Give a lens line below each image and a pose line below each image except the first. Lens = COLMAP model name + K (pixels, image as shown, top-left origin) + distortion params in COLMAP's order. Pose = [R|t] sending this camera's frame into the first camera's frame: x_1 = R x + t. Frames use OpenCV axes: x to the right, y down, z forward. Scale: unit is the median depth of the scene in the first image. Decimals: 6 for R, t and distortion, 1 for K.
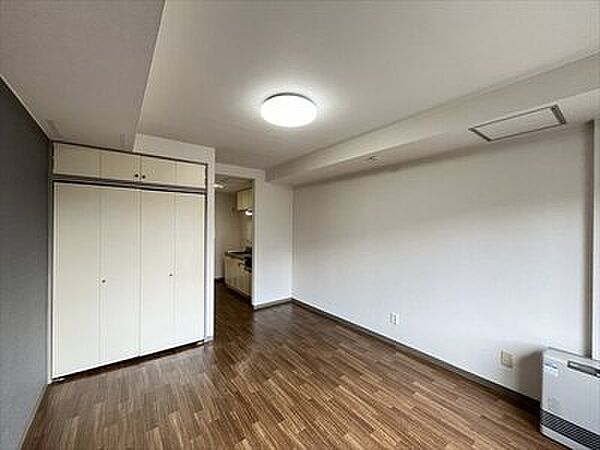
lens RADIAL K [[244.1, 0, 300.0], [0, 244.1, 225.0], [0, 0, 1]] dist [-0.006640, -0.000537]
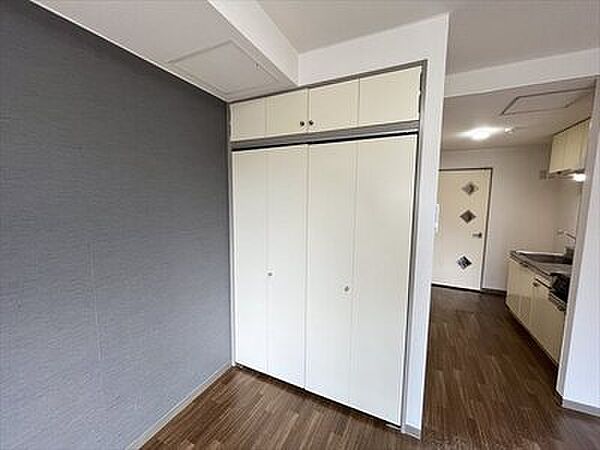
lens RADIAL K [[244.1, 0, 300.0], [0, 244.1, 225.0], [0, 0, 1]] dist [-0.006640, -0.000537]
pose [[0.460331, 0.087153, -0.883459, -0.076012], [-0.003191, 0.995325, 0.096526, 0.000081], [0.887741, -0.041615, 0.458457, 0.595352]]
